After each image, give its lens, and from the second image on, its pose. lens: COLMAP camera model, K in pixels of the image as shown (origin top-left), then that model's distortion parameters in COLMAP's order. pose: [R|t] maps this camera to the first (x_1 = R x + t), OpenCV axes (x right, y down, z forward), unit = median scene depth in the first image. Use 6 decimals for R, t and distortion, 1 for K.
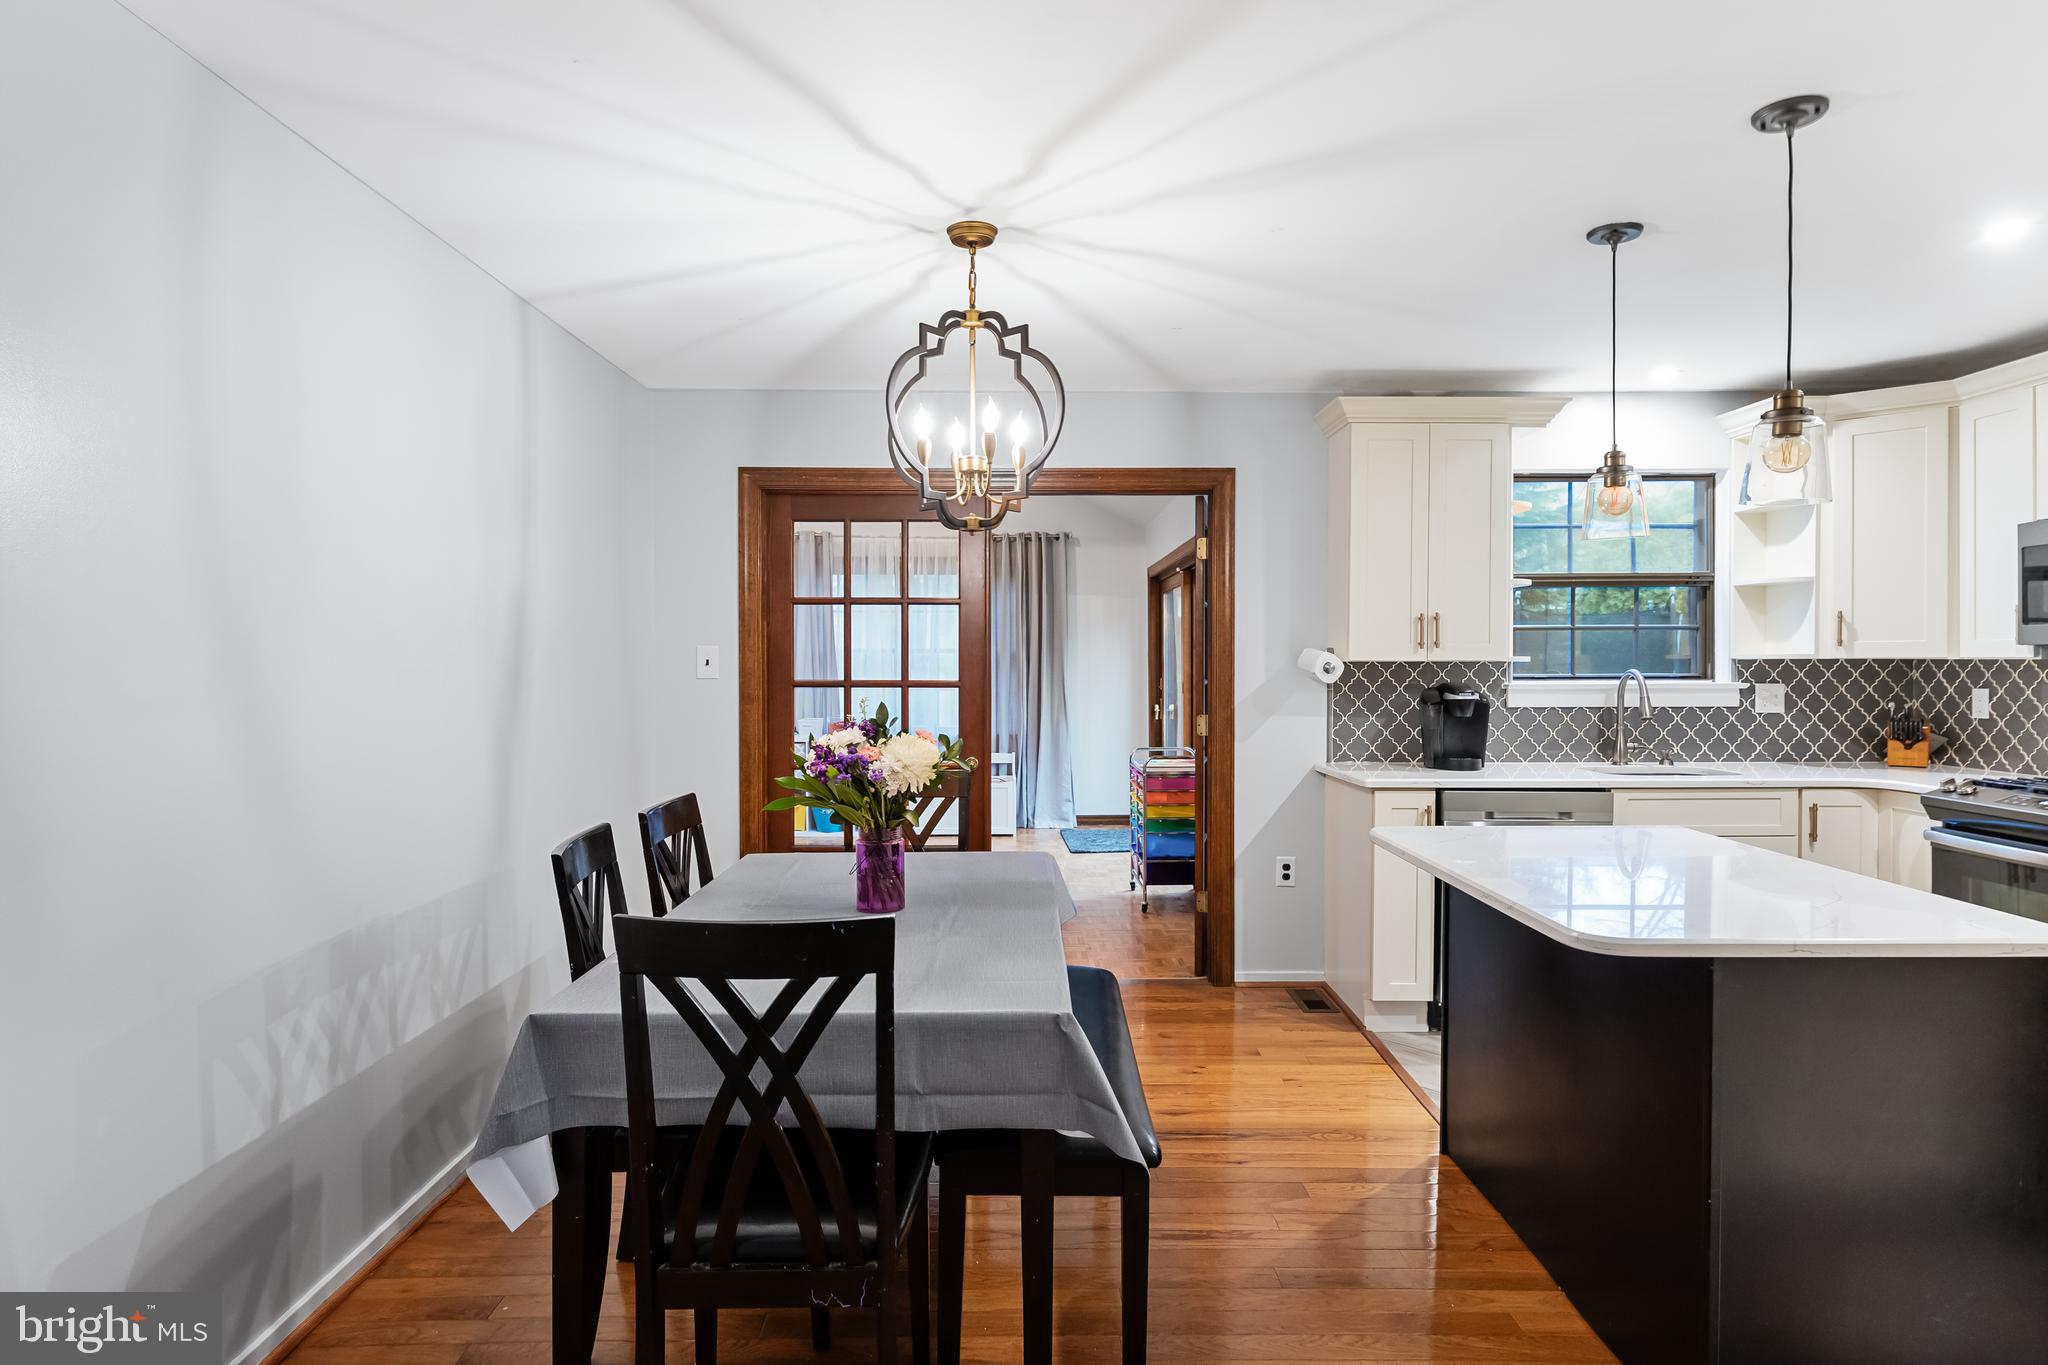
lens RADIAL K [[1119.1, 0, 1017.9], [0, 1119.1, 676.9], [0, 0, 1]] dist [-0.001937, -0.000983]
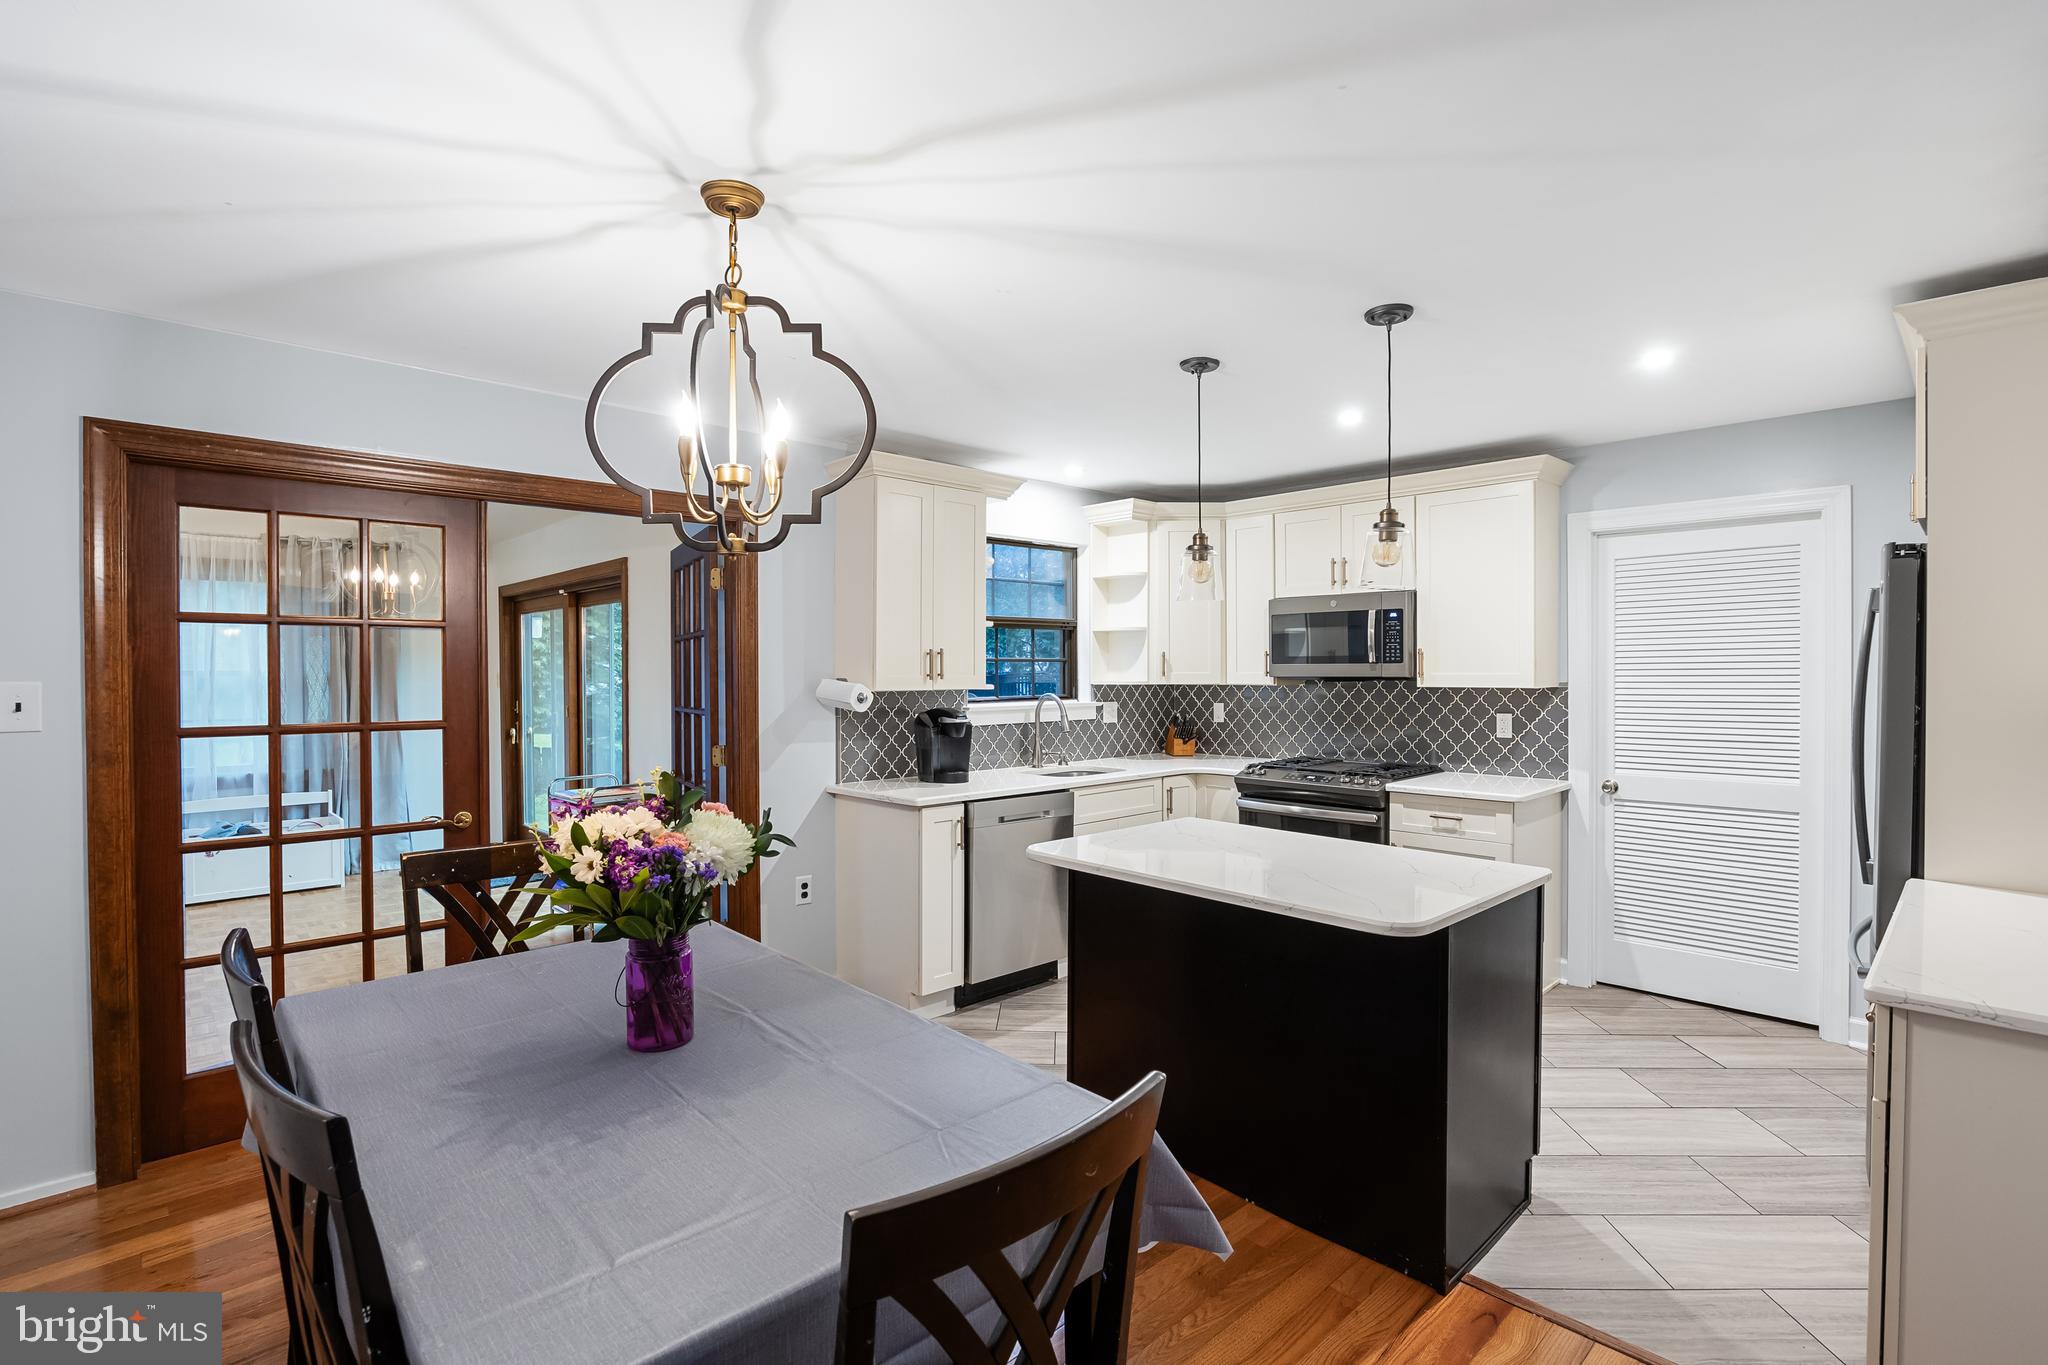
lens RADIAL K [[950.5, 0, 1013.7], [0, 950.5, 682.3], [0, 0, 1]] dist [-0.018649, 0.000154]
pose [[0.734867, -0.009054, 0.678151, -0.222555], [0.011908, 0.999929, 0.000446, -0.020424], [-0.678107, 0.007748, 0.734922, 0.208196]]
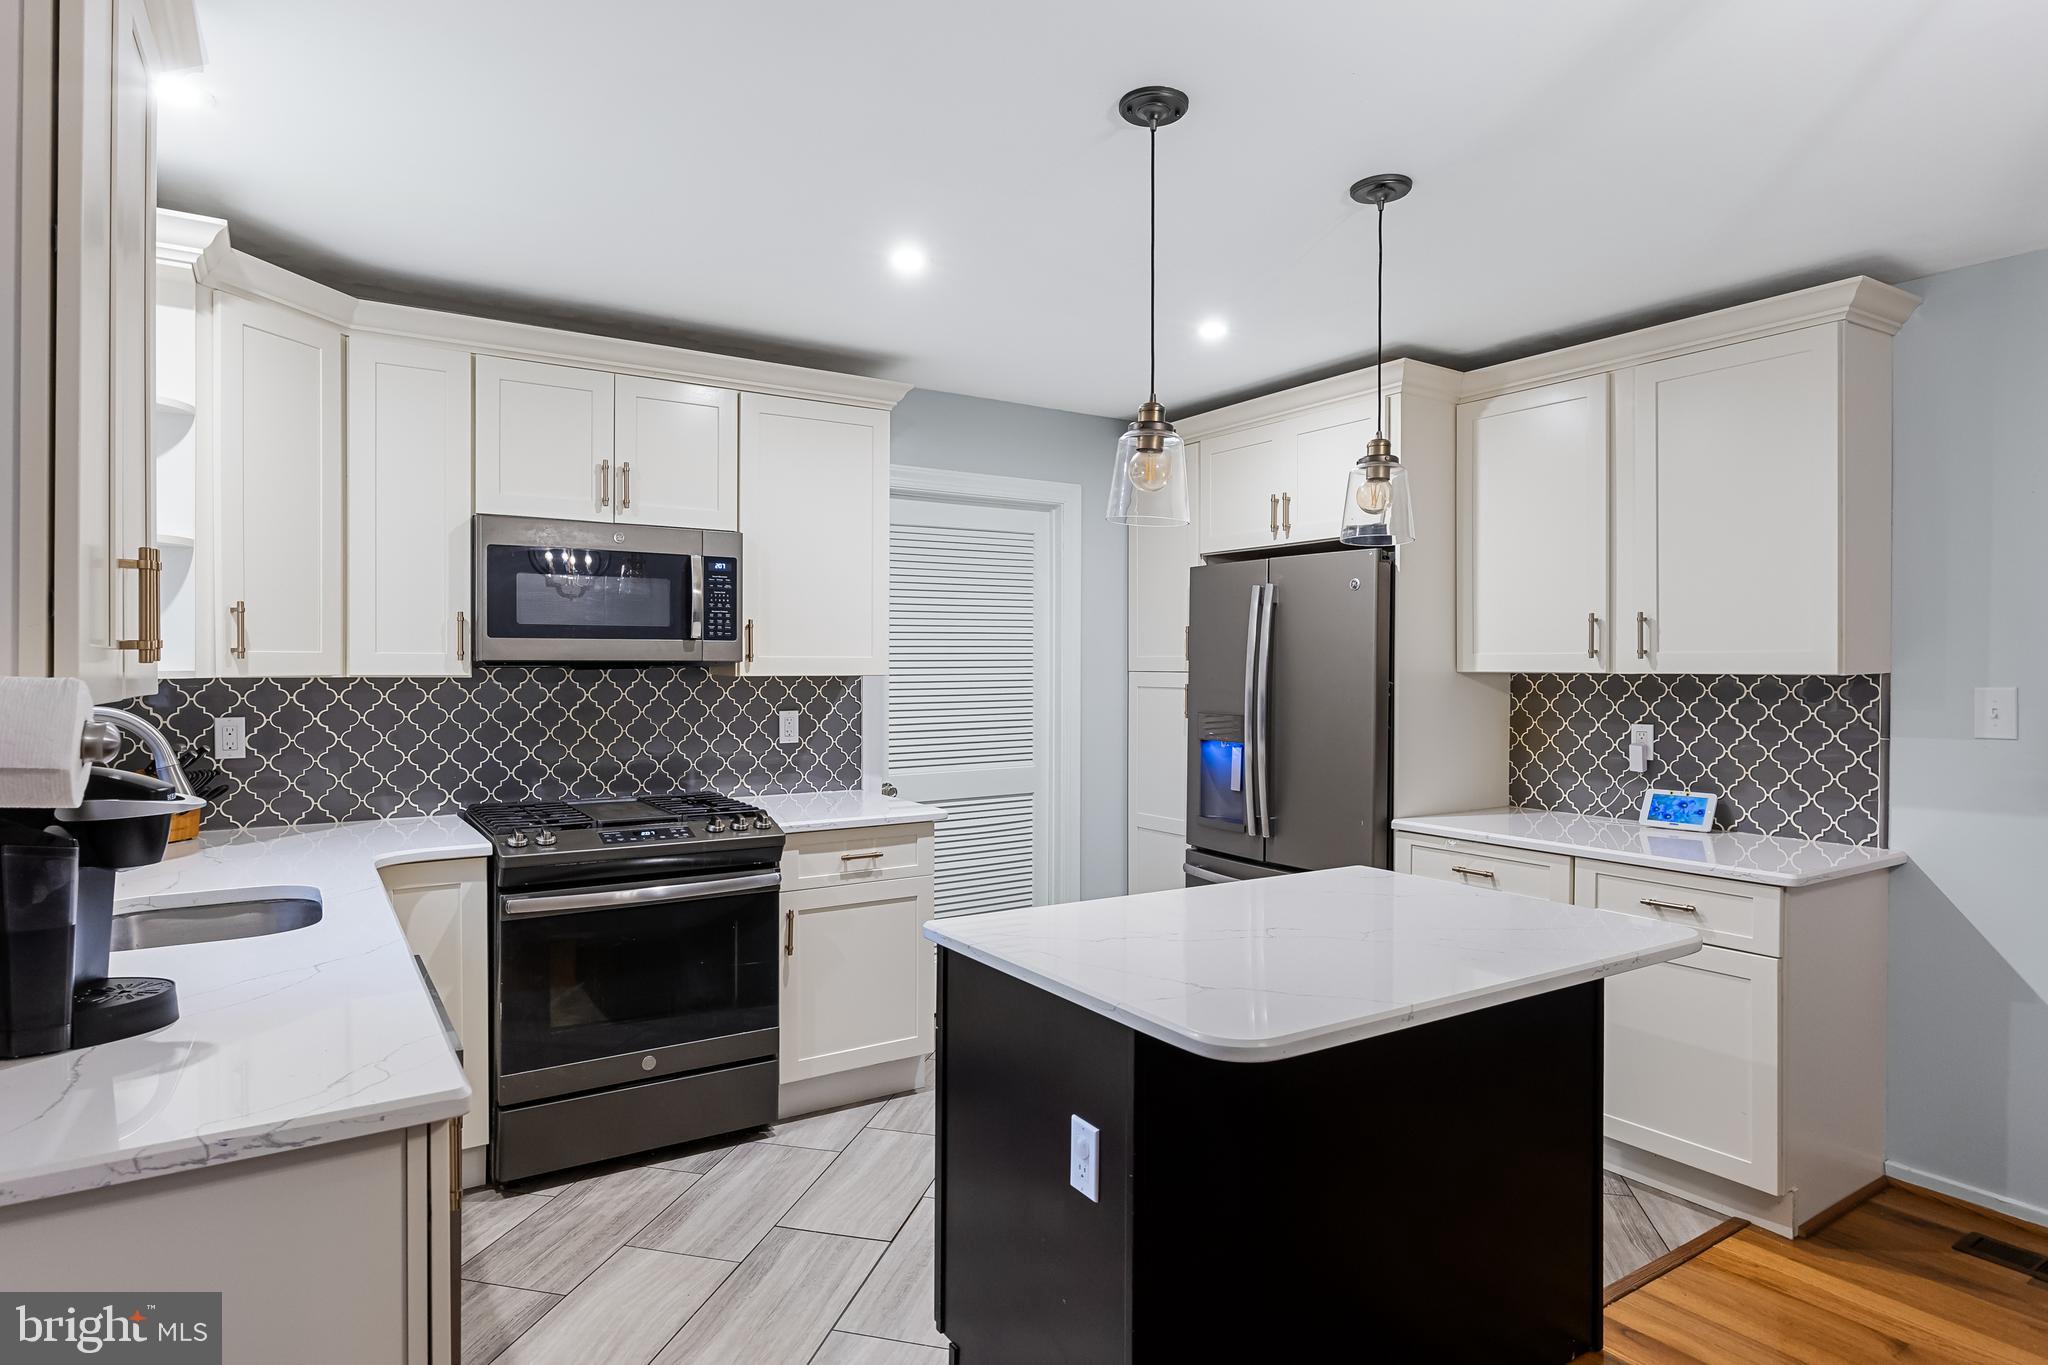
lens RADIAL K [[1141.4, 0, 1016.2], [0, 1141.4, 676.0], [0, 0, 1]] dist [-0.003278, -0.000117]
pose [[-0.541658, -0.008902, 0.840552, -0.028986], [0.010358, 0.999797, 0.017264, -0.022029], [-0.840535, 0.018057, -0.541456, 0.900758]]
